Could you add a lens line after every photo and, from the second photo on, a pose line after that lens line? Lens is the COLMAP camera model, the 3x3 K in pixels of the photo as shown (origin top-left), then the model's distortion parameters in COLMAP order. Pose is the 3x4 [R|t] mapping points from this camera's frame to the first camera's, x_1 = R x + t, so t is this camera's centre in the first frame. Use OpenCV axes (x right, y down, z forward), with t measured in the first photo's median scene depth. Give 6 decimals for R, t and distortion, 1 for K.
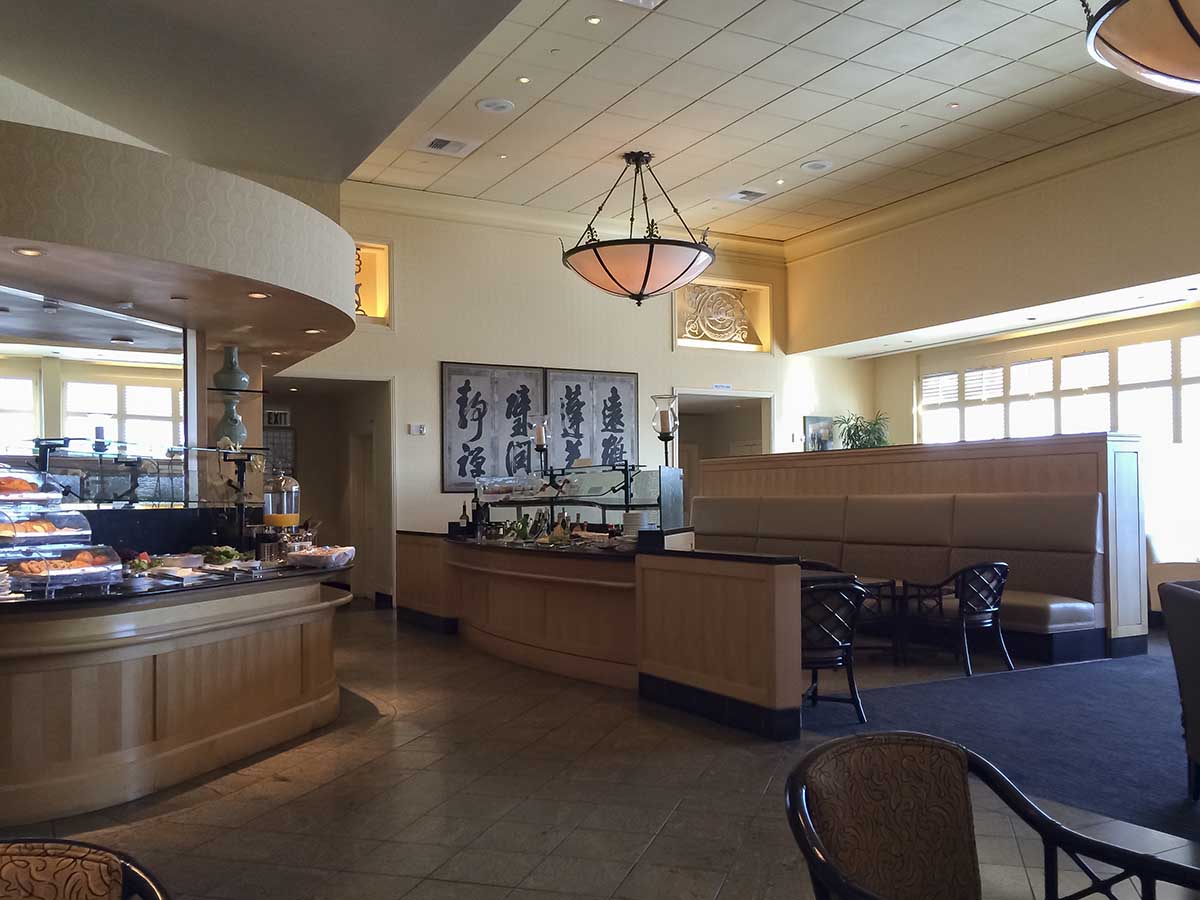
lens RADIAL K [[1059.7, 0, 600.0], [0, 1059.7, 450.0], [0, 0, 1]] dist [-0.000893, -0.008348]
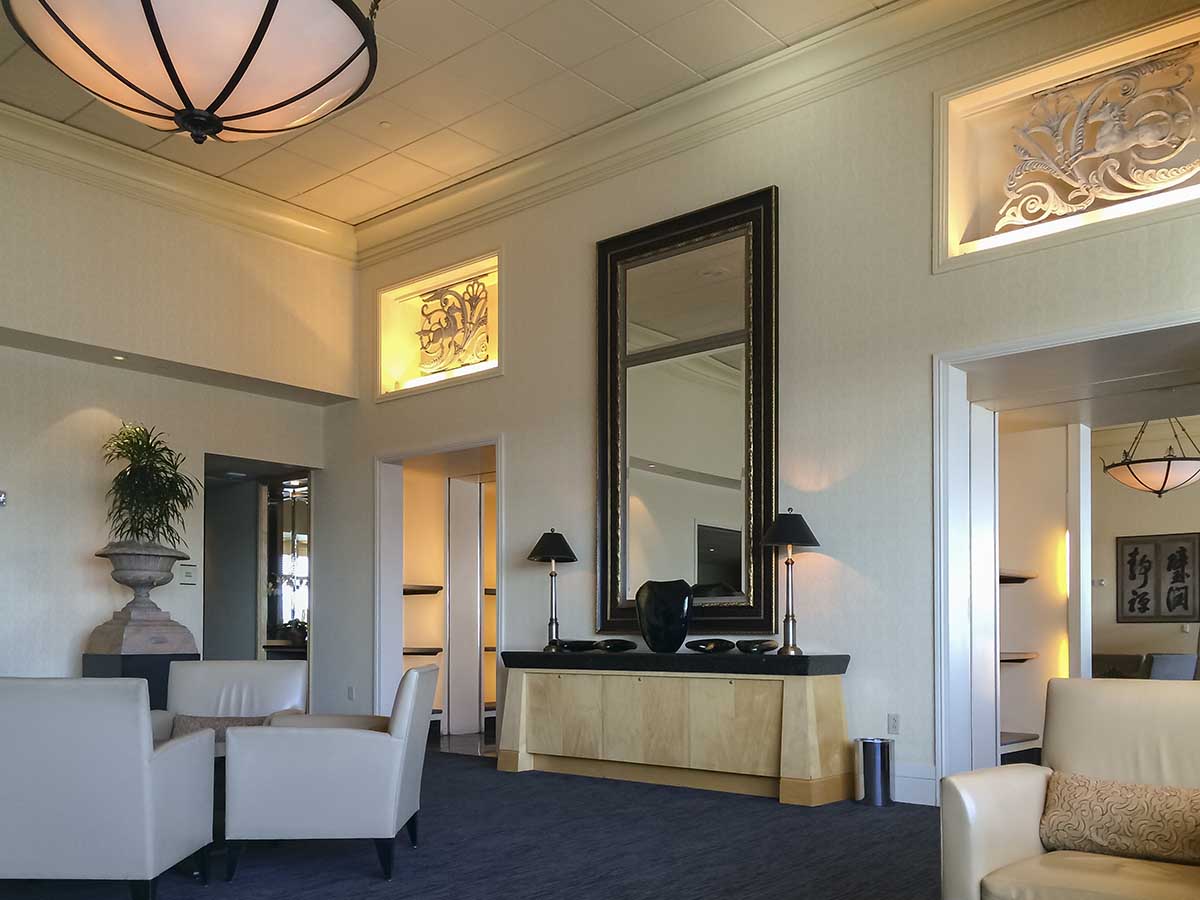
lens RADIAL K [[1059.7, 0, 600.0], [0, 1059.7, 450.0], [0, 0, 1]] dist [-0.000893, -0.008348]
pose [[0.354788, -0.153571, -0.922248, 1.022434], [0.034631, 0.987899, -0.151181, -0.001424], [0.934305, 0.021699, 0.355813, -0.259288]]
